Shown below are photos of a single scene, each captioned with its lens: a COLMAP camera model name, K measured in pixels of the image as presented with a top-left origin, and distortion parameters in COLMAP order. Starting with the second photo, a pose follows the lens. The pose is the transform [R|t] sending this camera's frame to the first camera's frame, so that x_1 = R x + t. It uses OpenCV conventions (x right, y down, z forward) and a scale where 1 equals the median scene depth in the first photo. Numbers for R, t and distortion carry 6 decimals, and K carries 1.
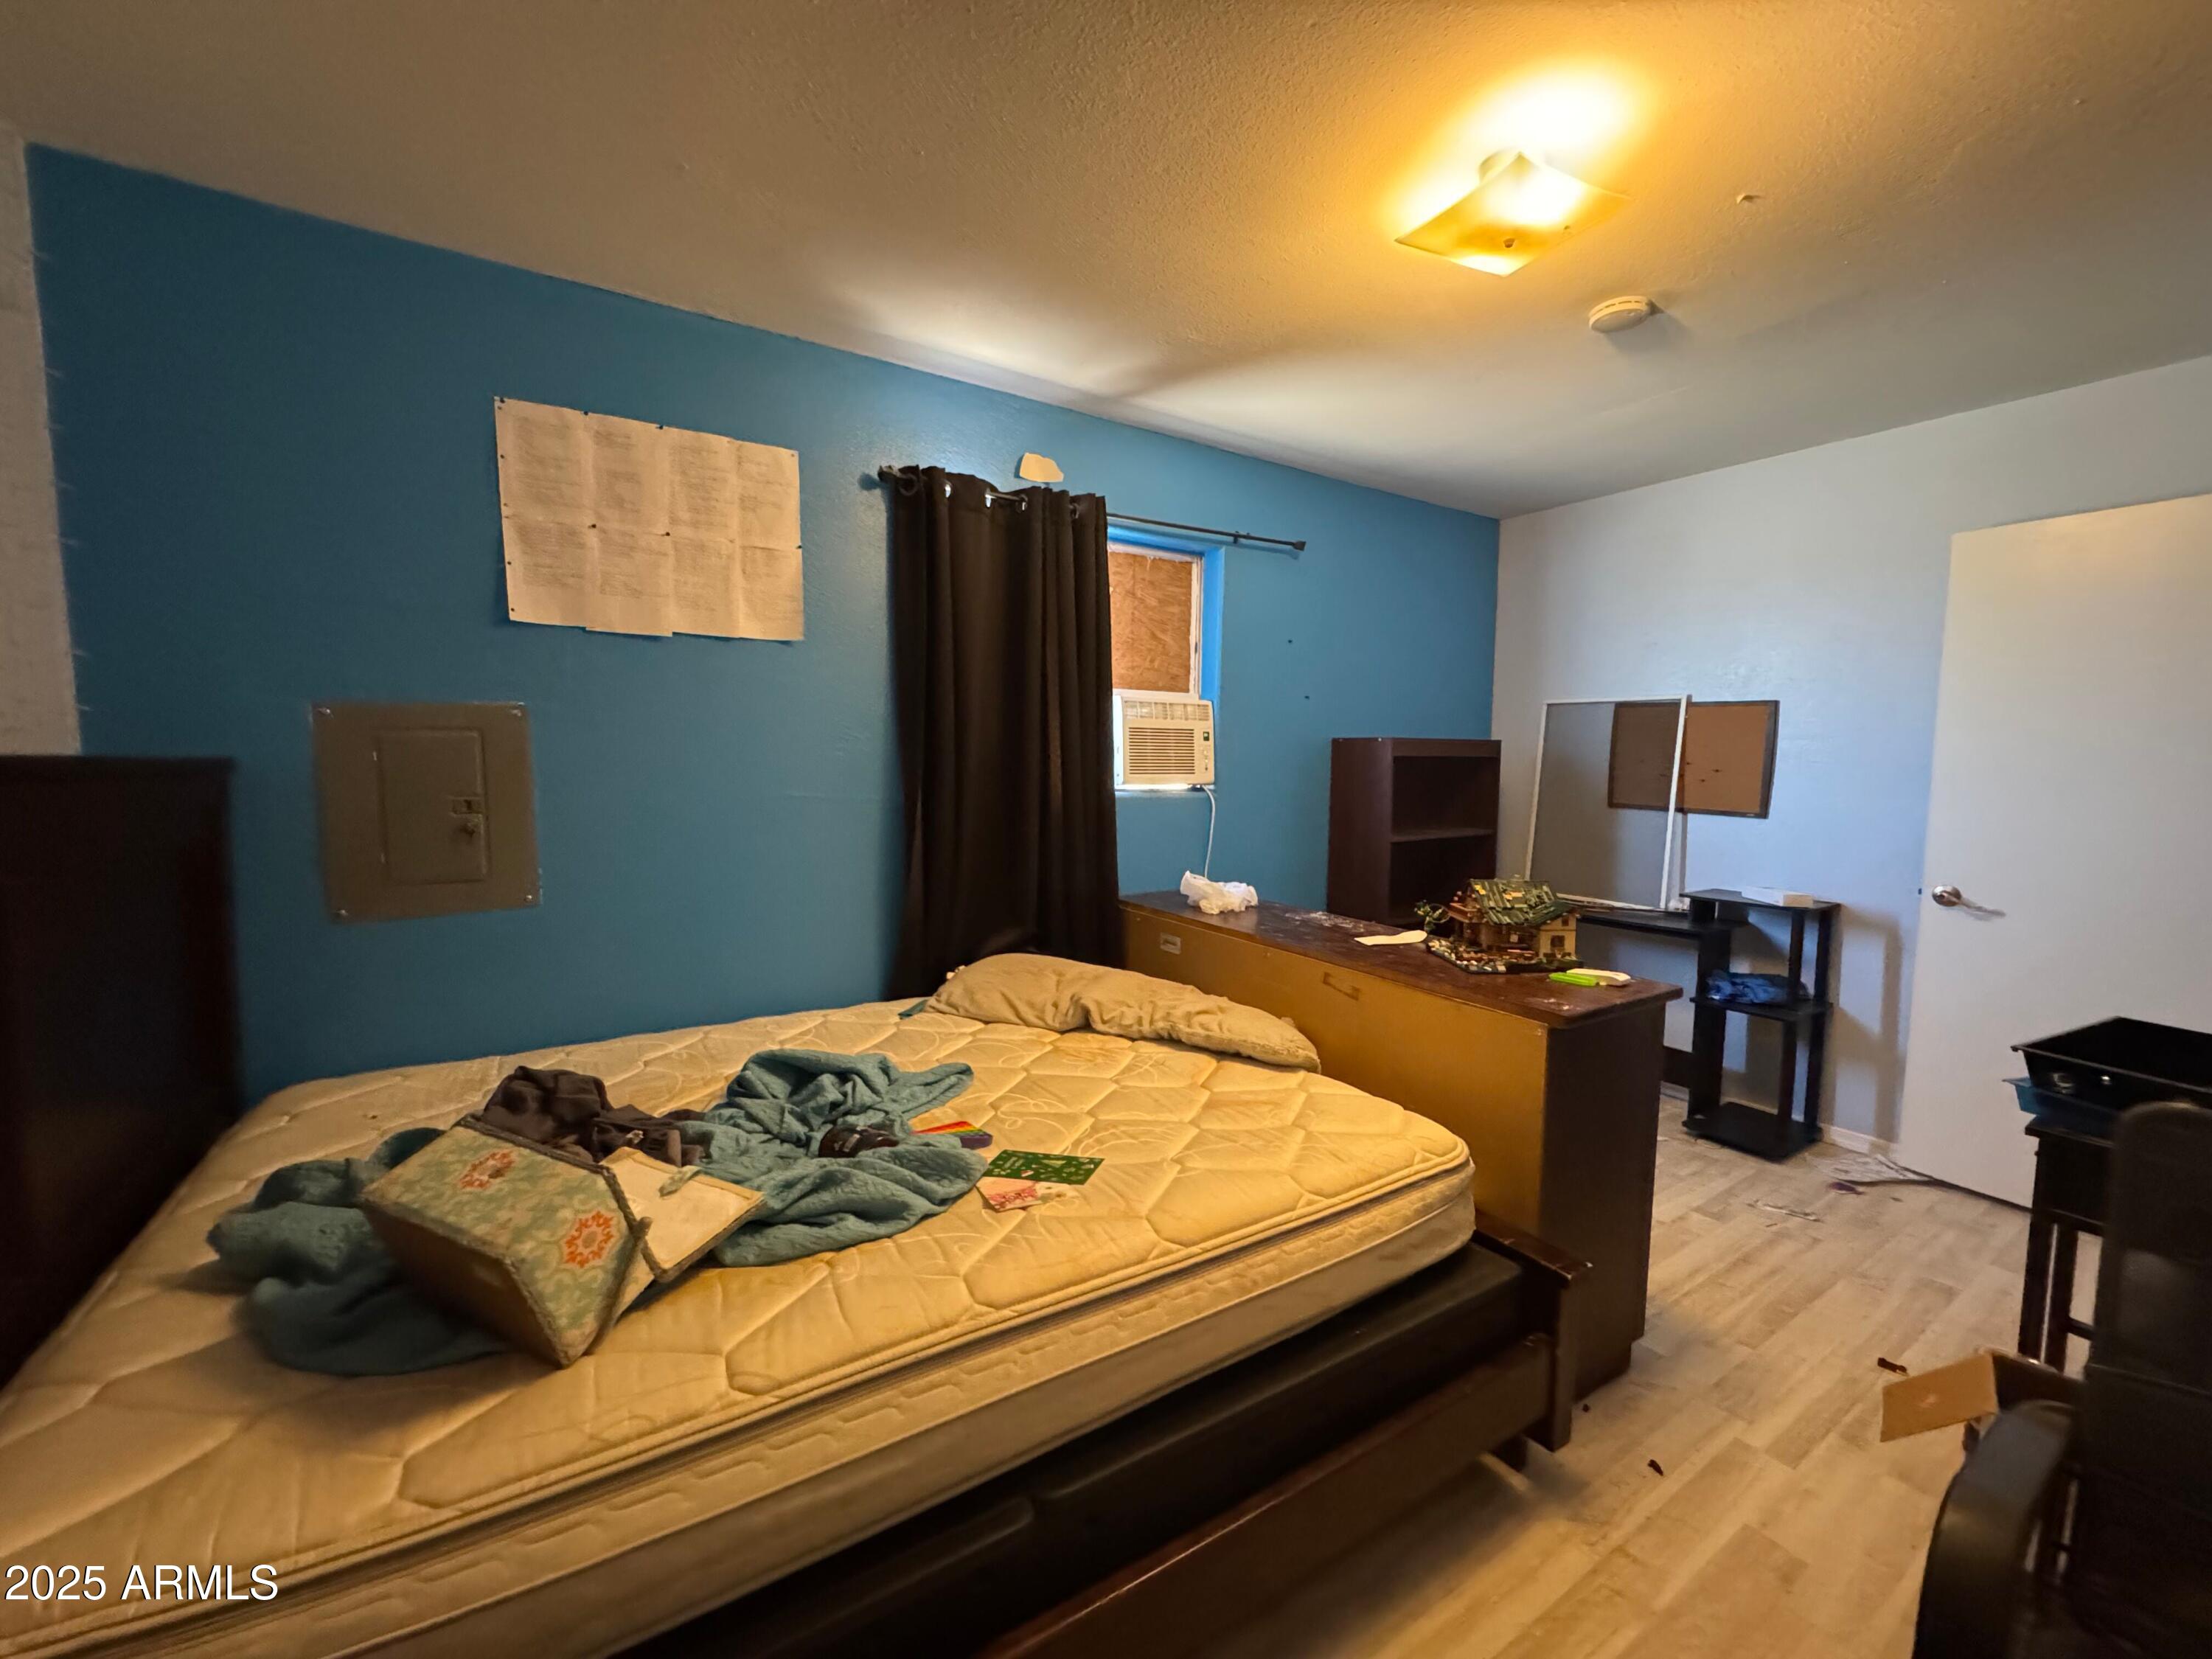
lens RADIAL K [[886.4, 0, 1099.6], [0, 886.4, 832.3], [0, 0, 1]] dist [-0.004487, 0.000062]
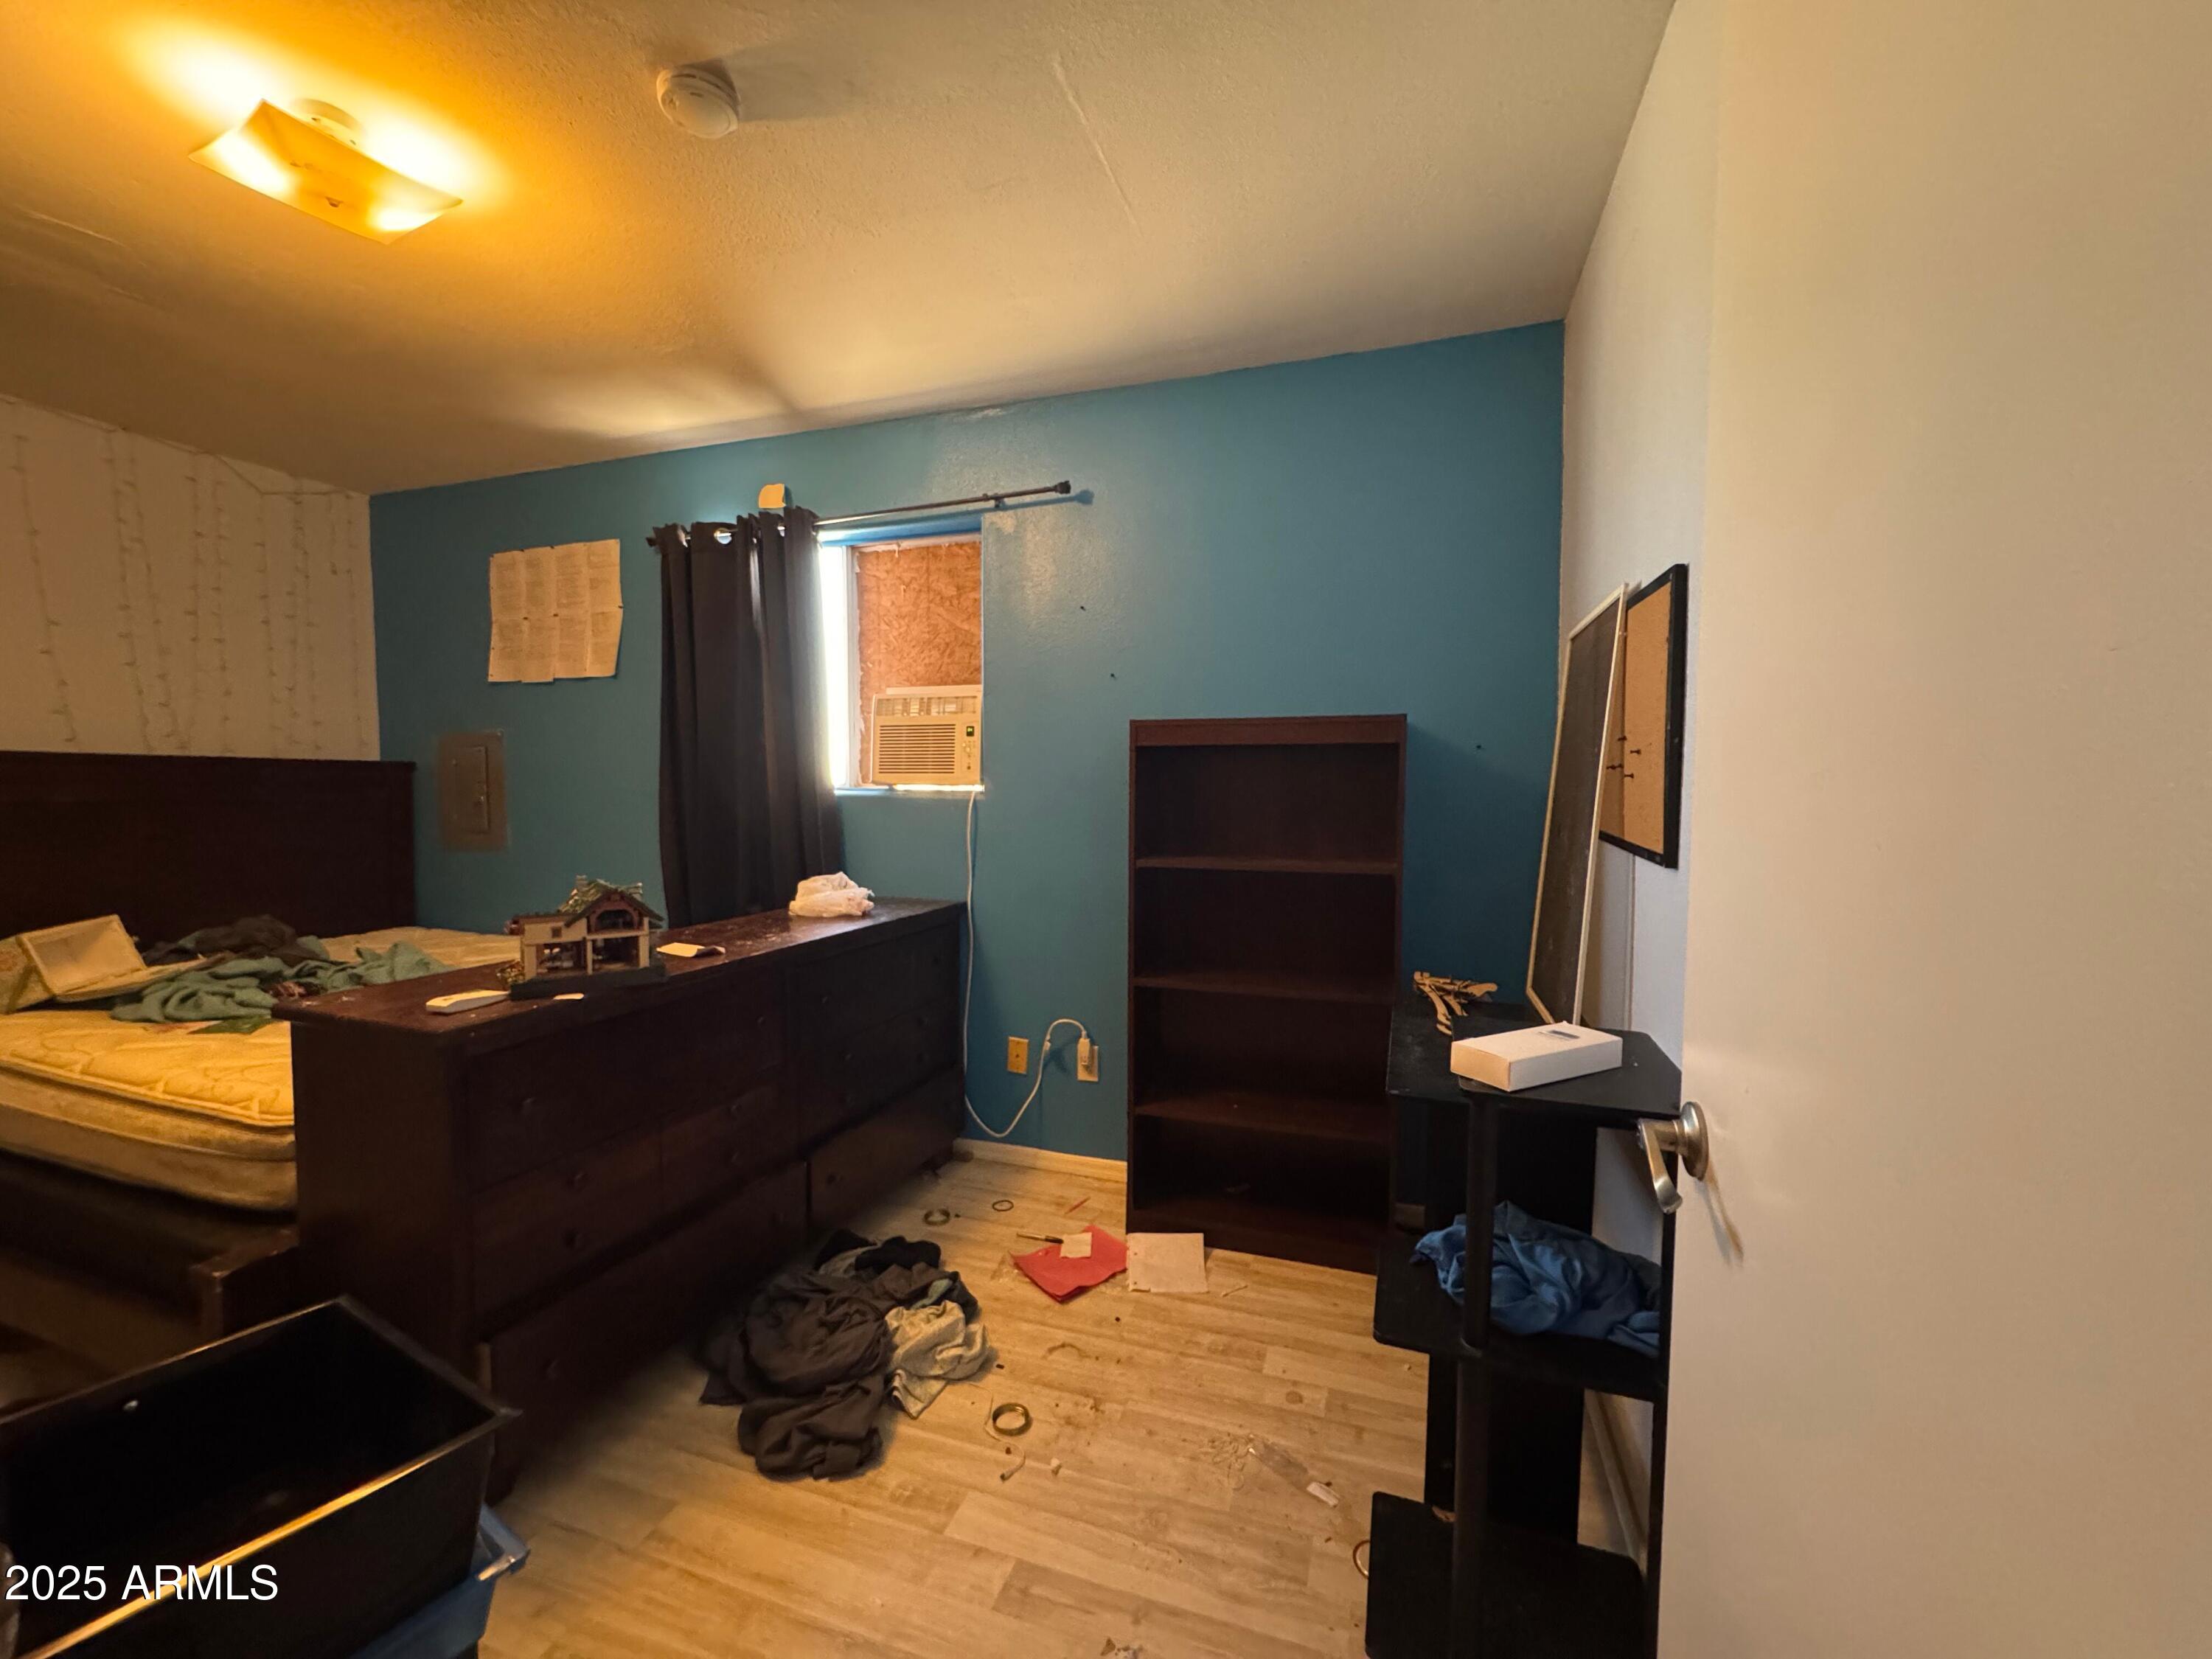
lens RADIAL K [[886.4, 0, 1091.0], [0, 886.4, 828.2], [0, 0, 1]] dist [-0.004487, 0.000062]
pose [[0.618501, 0.034296, -0.785035, 1.259745], [-0.066079, 0.997778, -0.008472, -0.016979], [0.783001, 0.057114, 0.619393, 0.774181]]
